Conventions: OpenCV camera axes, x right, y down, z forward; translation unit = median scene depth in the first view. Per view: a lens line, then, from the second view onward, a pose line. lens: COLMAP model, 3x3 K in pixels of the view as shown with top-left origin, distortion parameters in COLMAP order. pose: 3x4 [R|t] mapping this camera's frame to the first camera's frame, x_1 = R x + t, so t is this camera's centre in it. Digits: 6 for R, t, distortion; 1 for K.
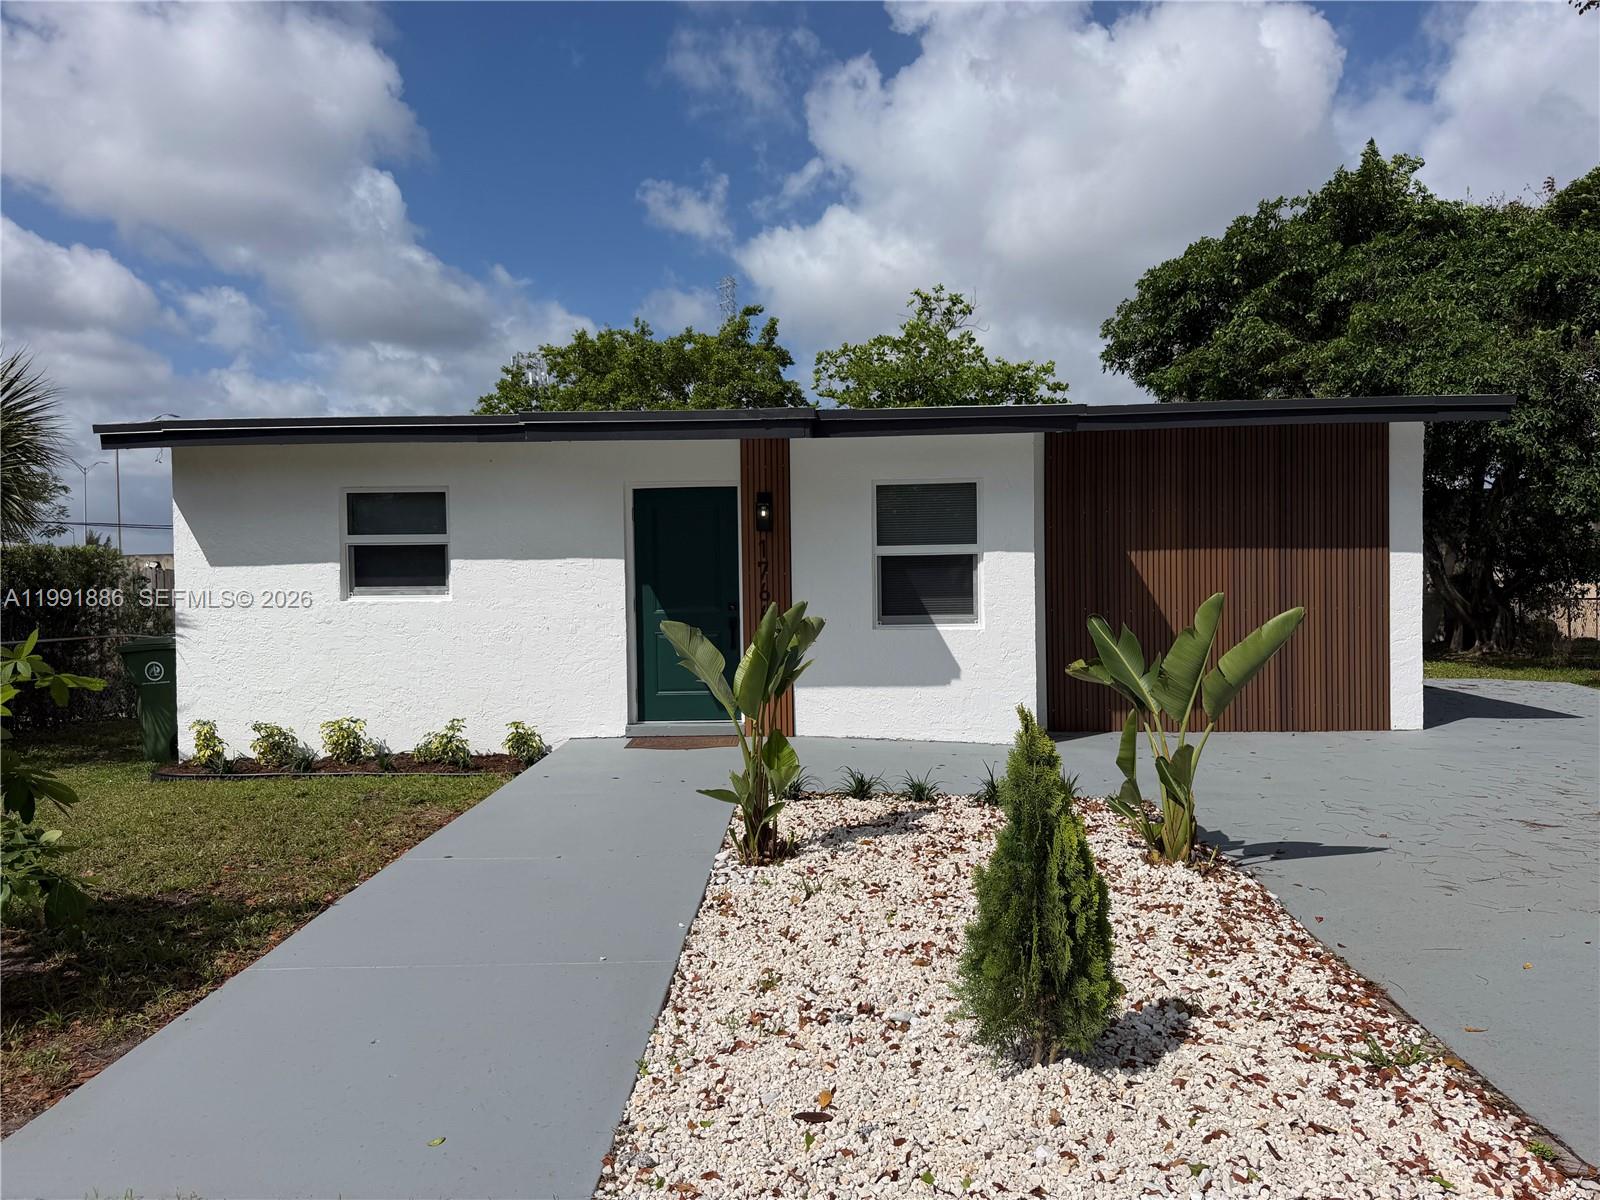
lens RADIAL K [[1142.5, 0, 800.0], [0, 1142.5, 600.0], [0, 0, 1]] dist [0.002813, -0.000492]
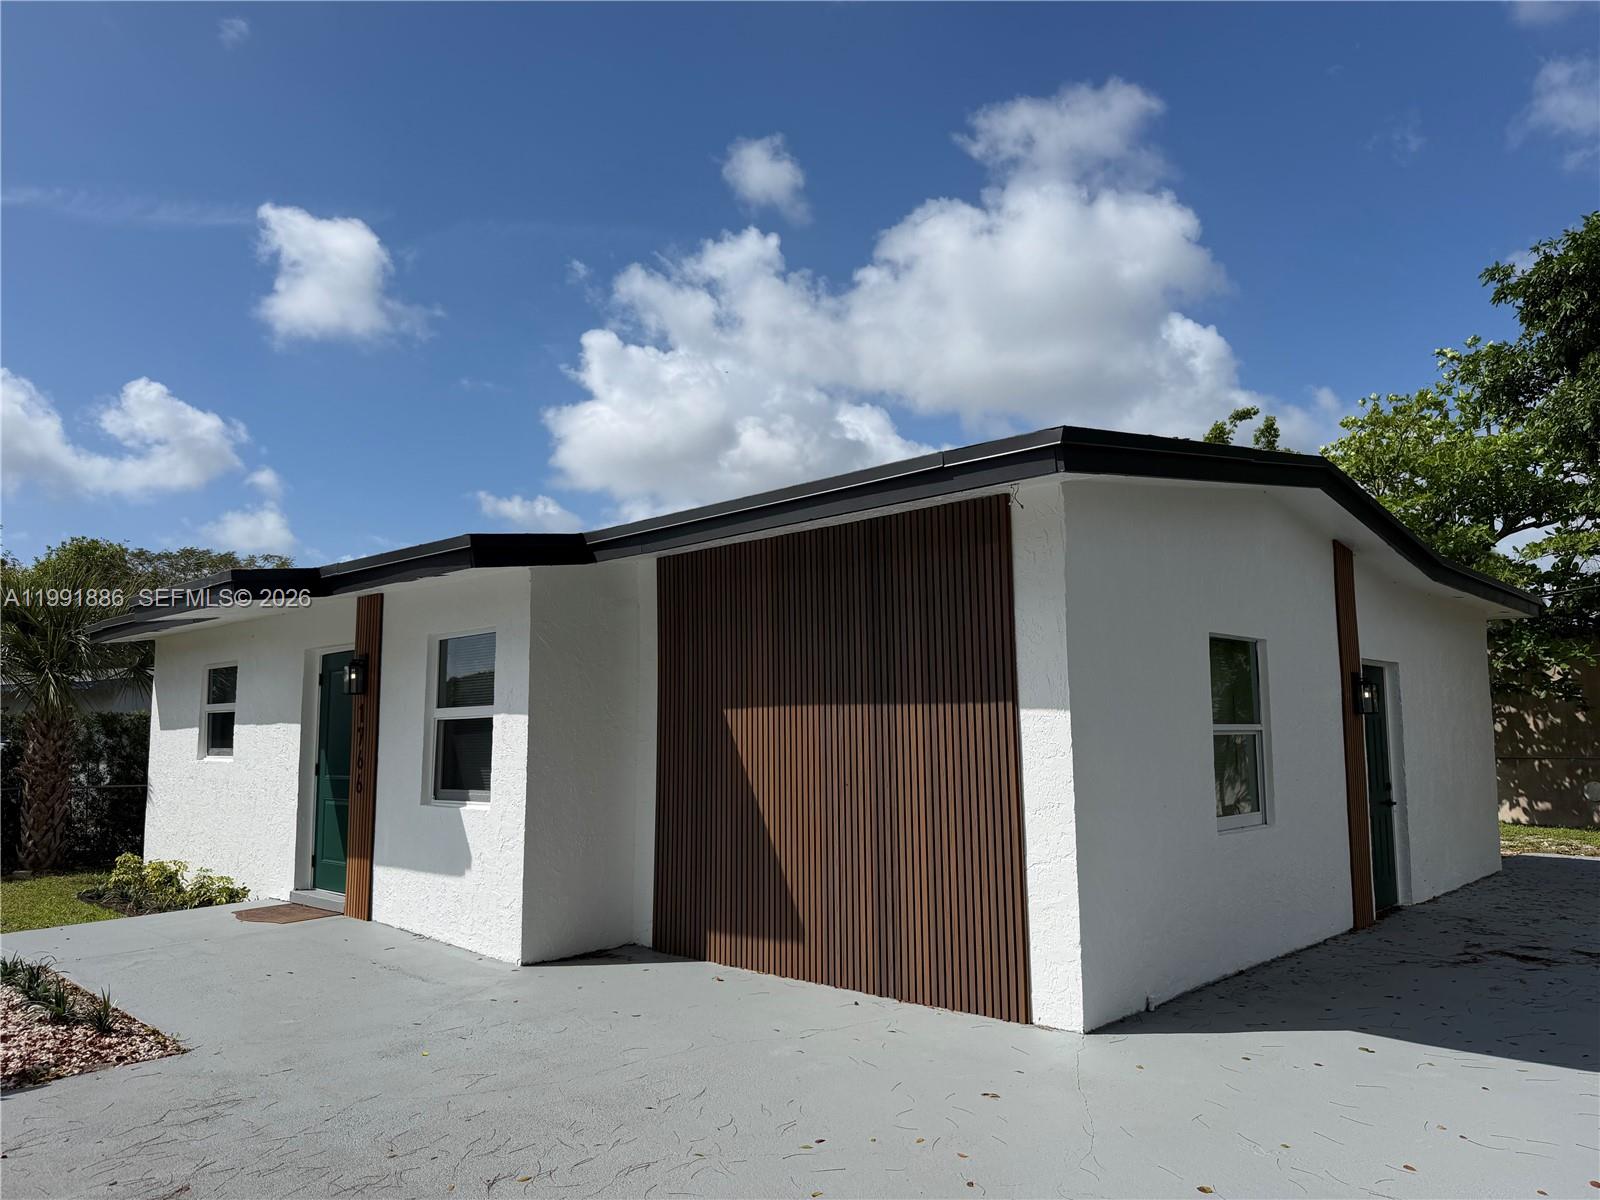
lens RADIAL K [[1228.2, 0, 804.4], [0, 1228.2, 573.5], [0, 0, 1]] dist [0.013658, -0.010183]
pose [[0.741612, -0.081948, -0.665805, 0.911488], [-0.018653, 0.989608, -0.142579, -0.020038], [0.670570, 0.118157, 0.732376, 0.474406]]
